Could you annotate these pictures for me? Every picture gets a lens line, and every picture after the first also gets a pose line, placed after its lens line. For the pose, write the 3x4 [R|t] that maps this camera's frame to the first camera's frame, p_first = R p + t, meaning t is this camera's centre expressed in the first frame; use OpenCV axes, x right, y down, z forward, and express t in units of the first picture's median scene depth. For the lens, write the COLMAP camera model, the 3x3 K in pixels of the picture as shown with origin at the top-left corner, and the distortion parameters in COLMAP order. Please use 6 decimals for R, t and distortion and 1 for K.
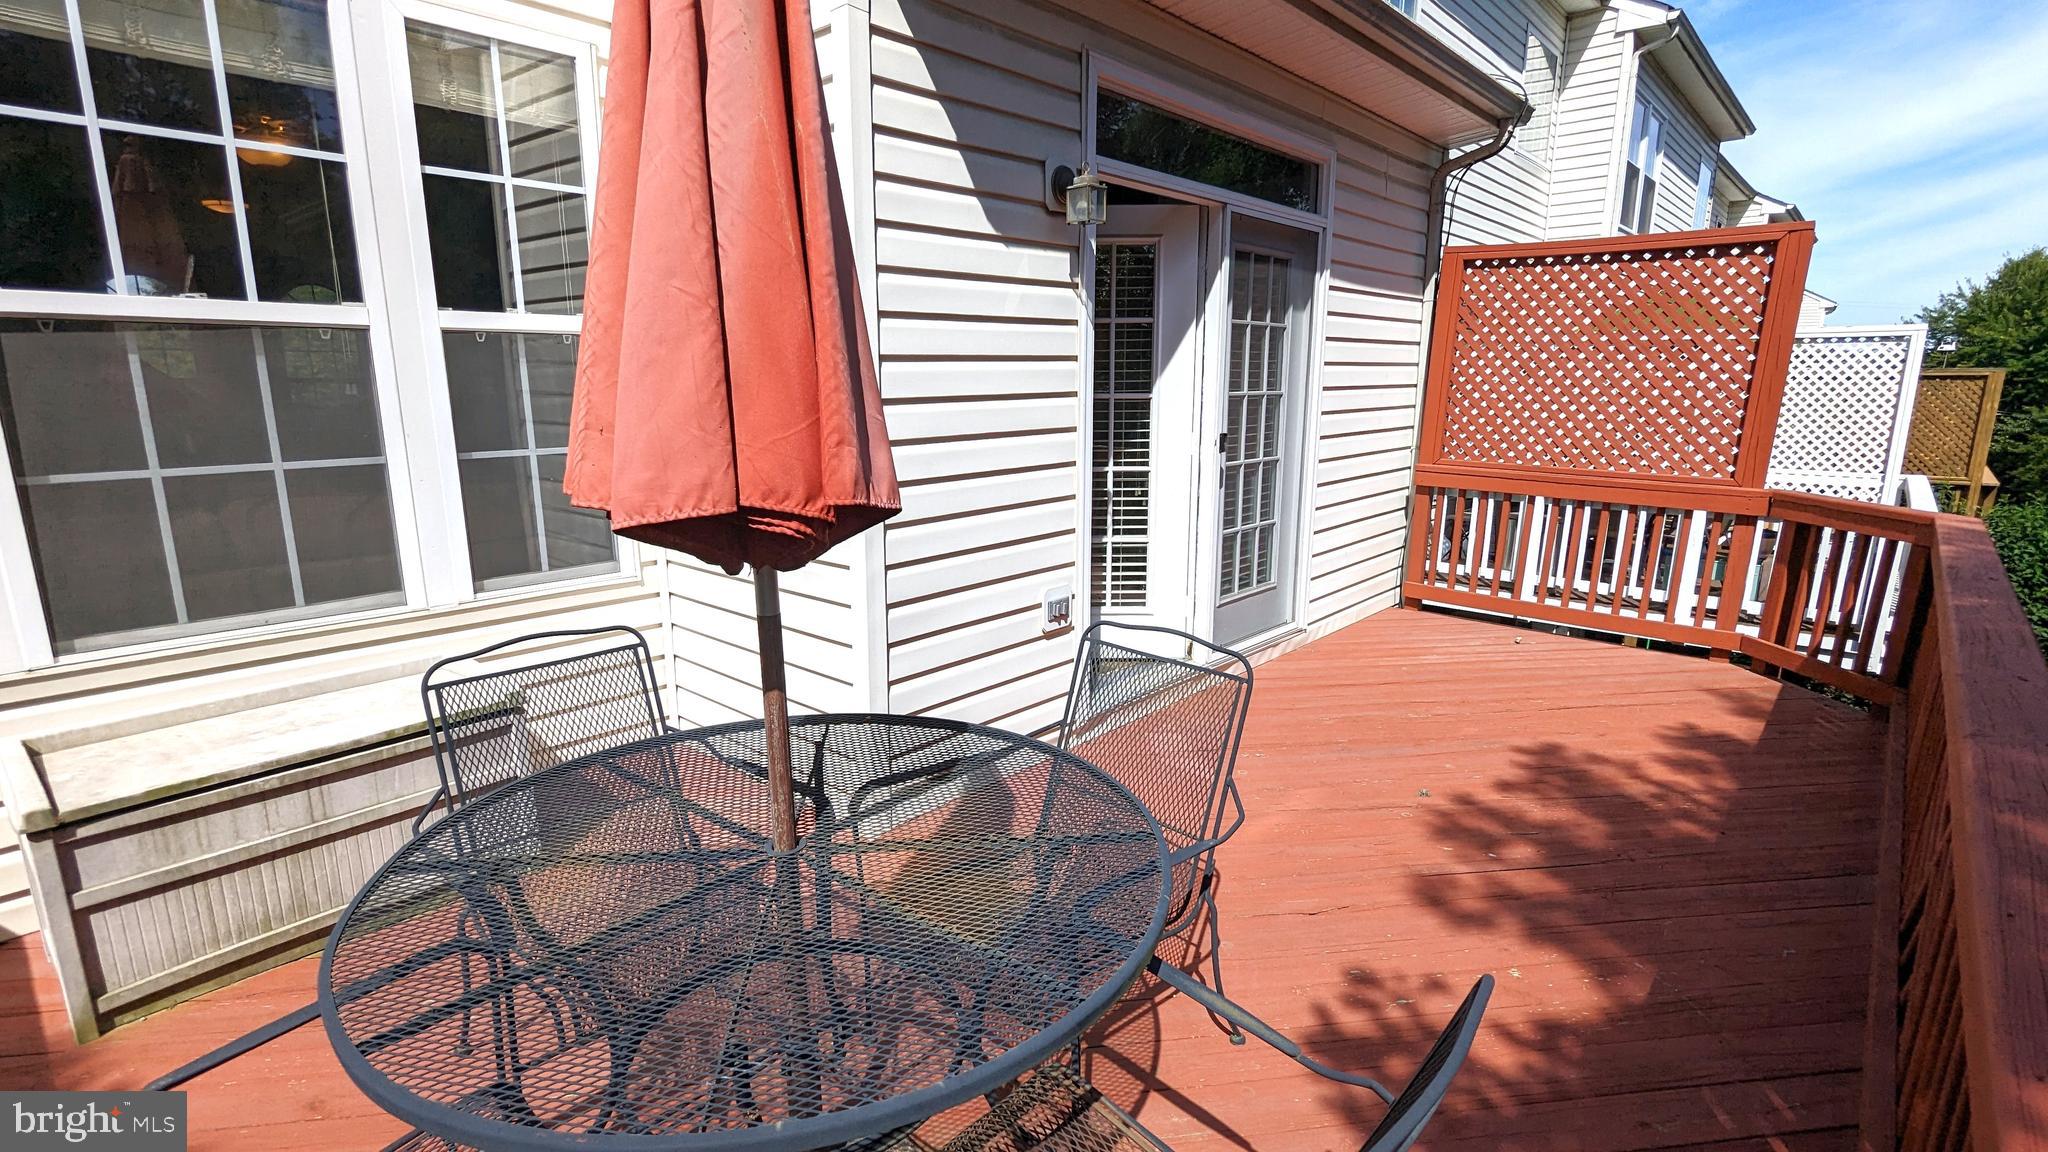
lens RADIAL K [[970.4, 0, 1016.2], [0, 970.4, 583.2], [0, 0, 1]] dist [-0.006201, 0.005009]
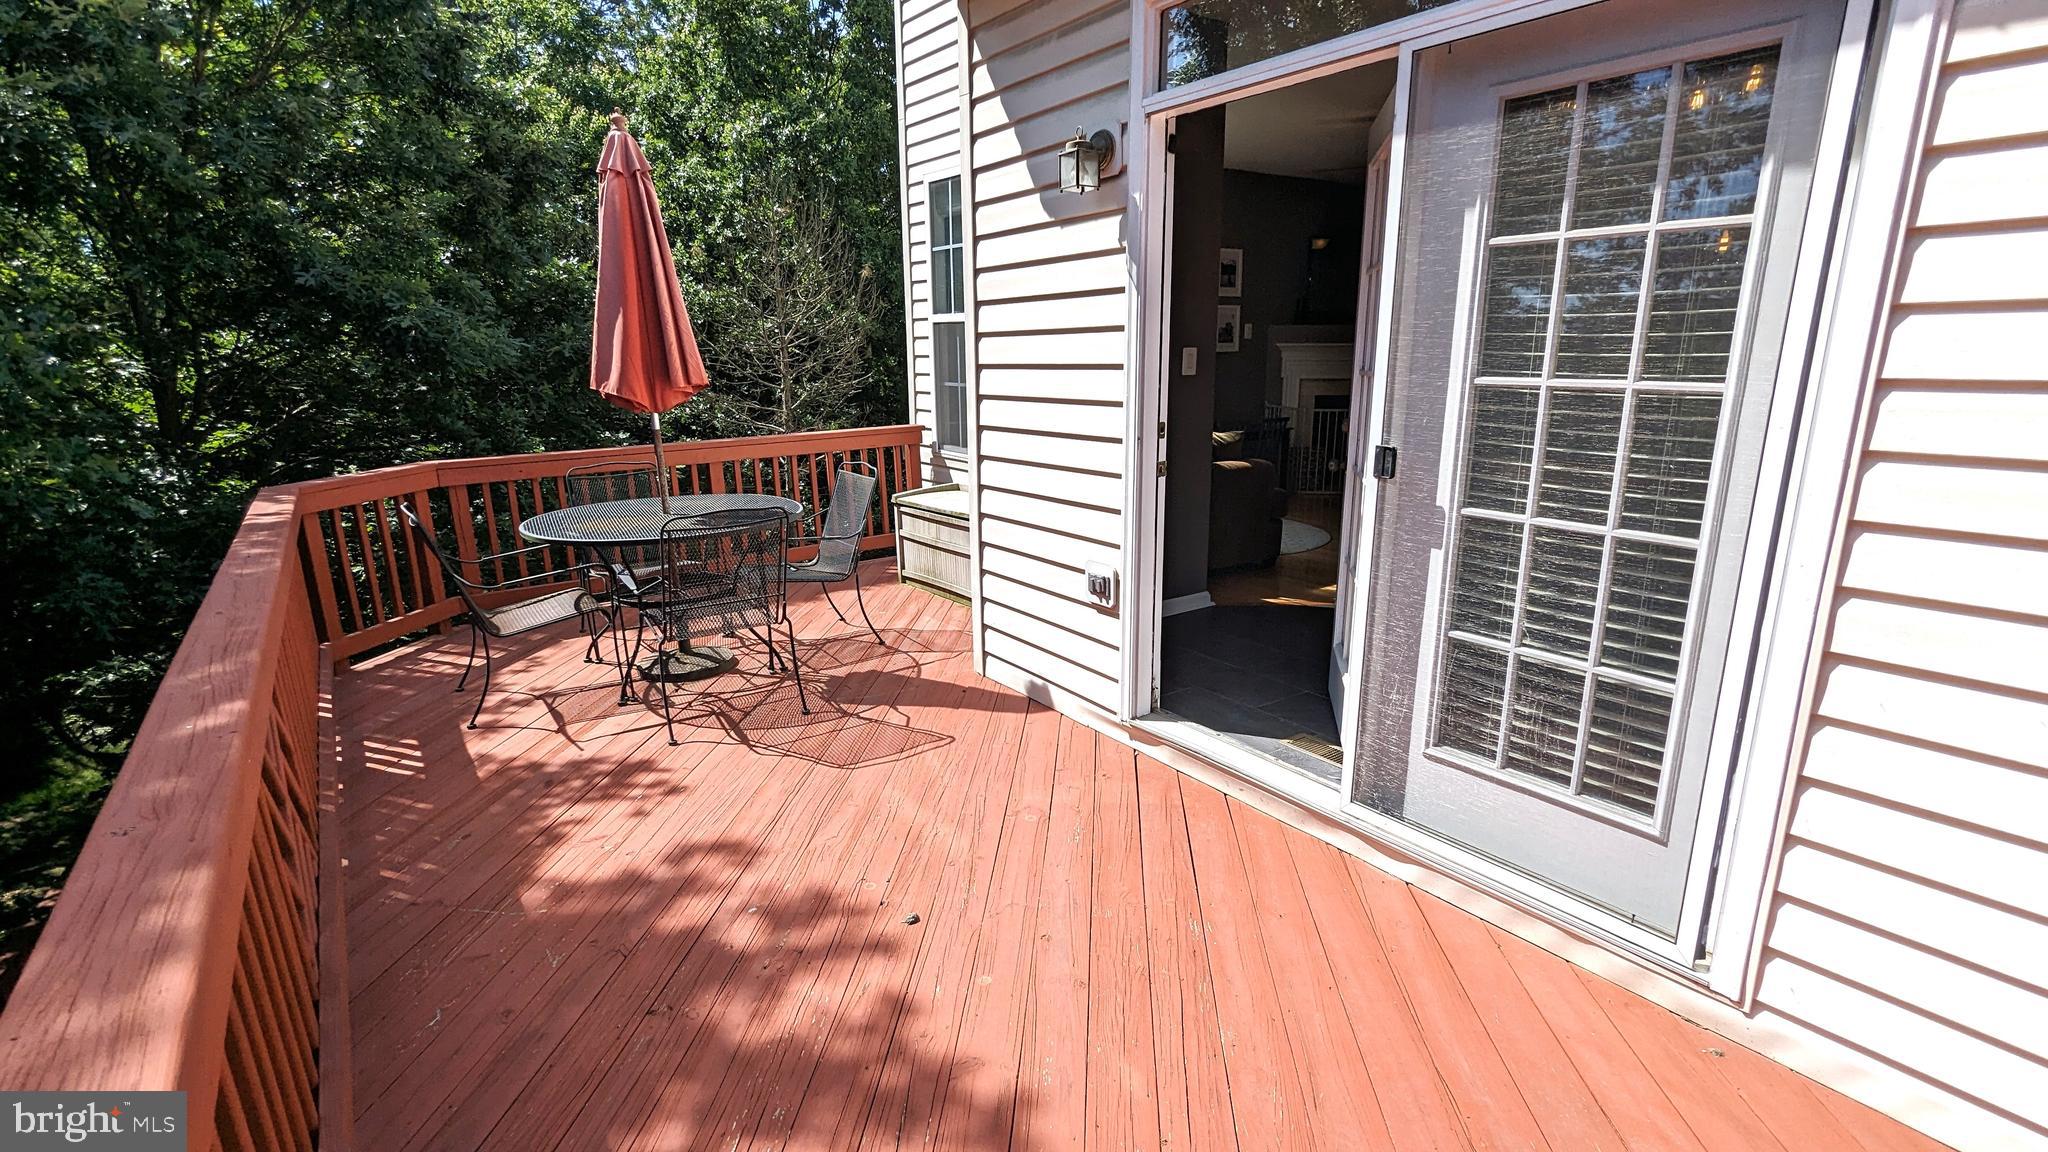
lens RADIAL K [[970.4, 0, 1032.2], [0, 970.4, 583.8], [0, 0, 1]] dist [-0.006201, 0.005009]
pose [[-0.209722, 0.237381, -0.948508, 1.177864], [-0.199560, 0.939269, 0.279194, -0.280190], [0.957180, 0.247837, -0.149614, 1.281464]]
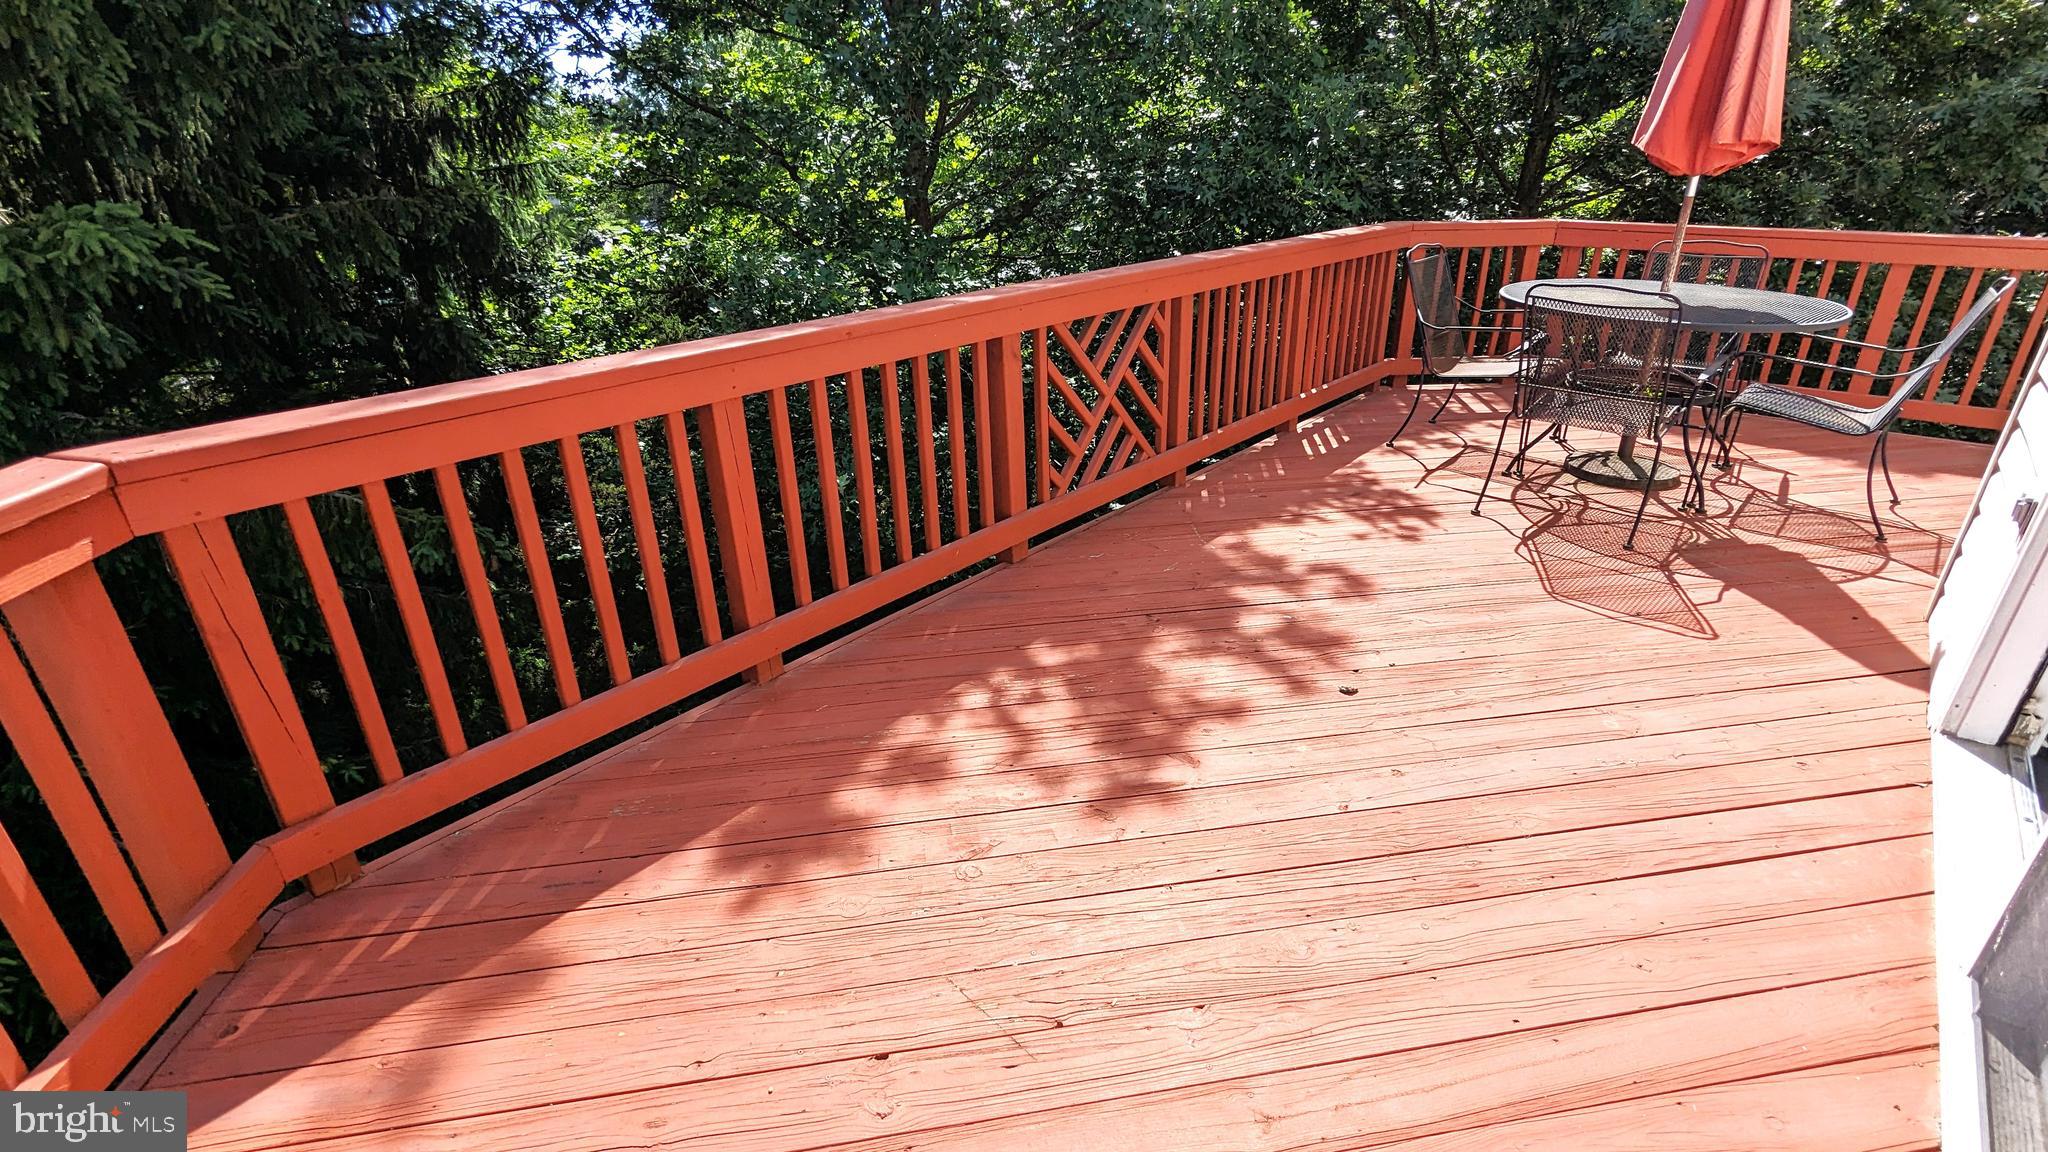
lens RADIAL K [[970.4, 0, 1034.2], [0, 970.4, 579.6], [0, 0, 1]] dist [-0.006201, 0.005009]
pose [[-0.999009, 0.017327, -0.041003, 0.780940], [-0.011197, 0.793697, 0.608211, -0.341479], [0.043082, 0.608067, -0.792716, 1.727182]]
